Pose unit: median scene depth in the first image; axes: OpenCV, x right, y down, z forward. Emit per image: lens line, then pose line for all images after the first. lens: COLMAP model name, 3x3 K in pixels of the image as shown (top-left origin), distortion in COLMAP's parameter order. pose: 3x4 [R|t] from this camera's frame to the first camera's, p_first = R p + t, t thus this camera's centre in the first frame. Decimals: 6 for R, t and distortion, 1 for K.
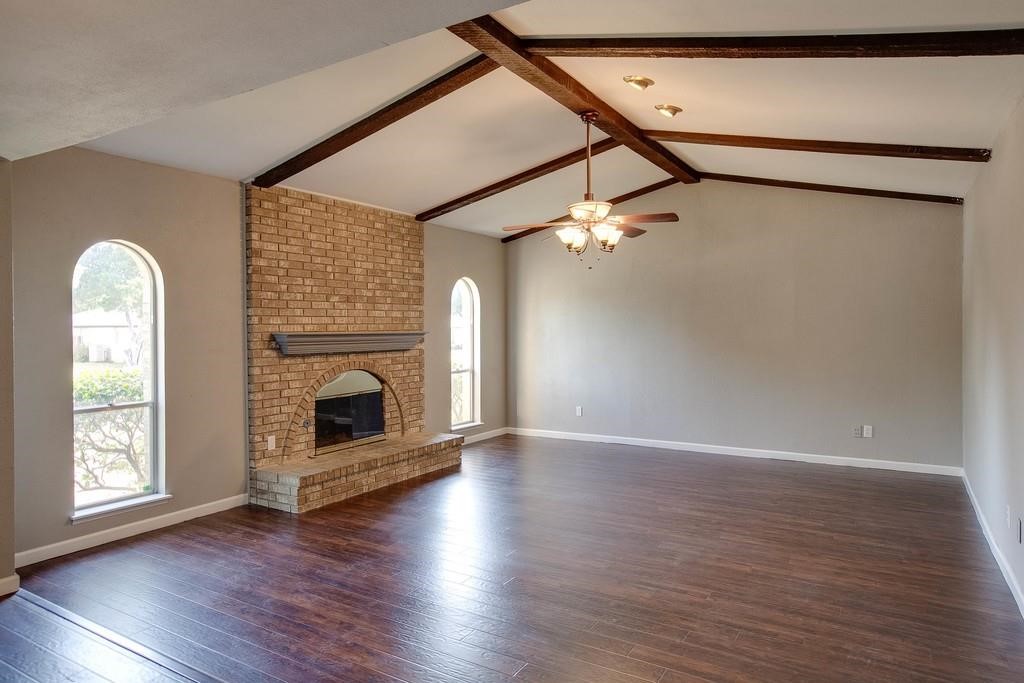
lens RADIAL K [[589.2, 0, 512.0], [0, 589.2, 341.5], [0, 0, 1]] dist [-0.049387, 0.001115]
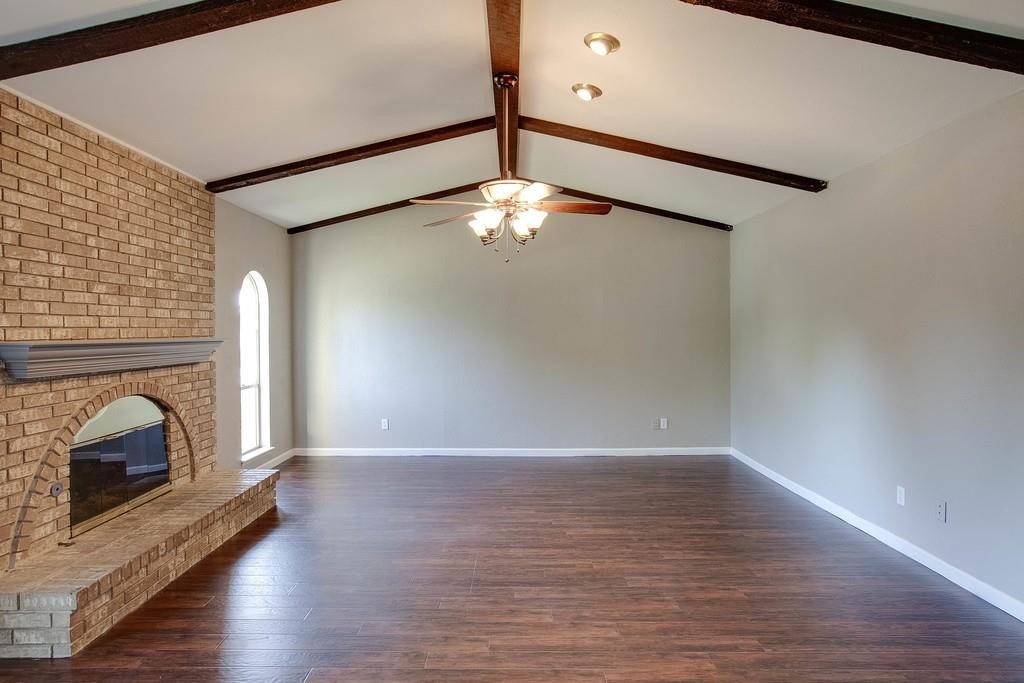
lens RADIAL K [[543.3, 0, 512.0], [0, 543.3, 341.5], [0, 0, 1]] dist [-0.047690, 0.025219]
pose [[0.872457, -0.010323, 0.488582, -0.195592], [0.013892, 0.999897, -0.003680, -0.005991], [-0.488494, 0.009999, 0.872510, 0.266885]]
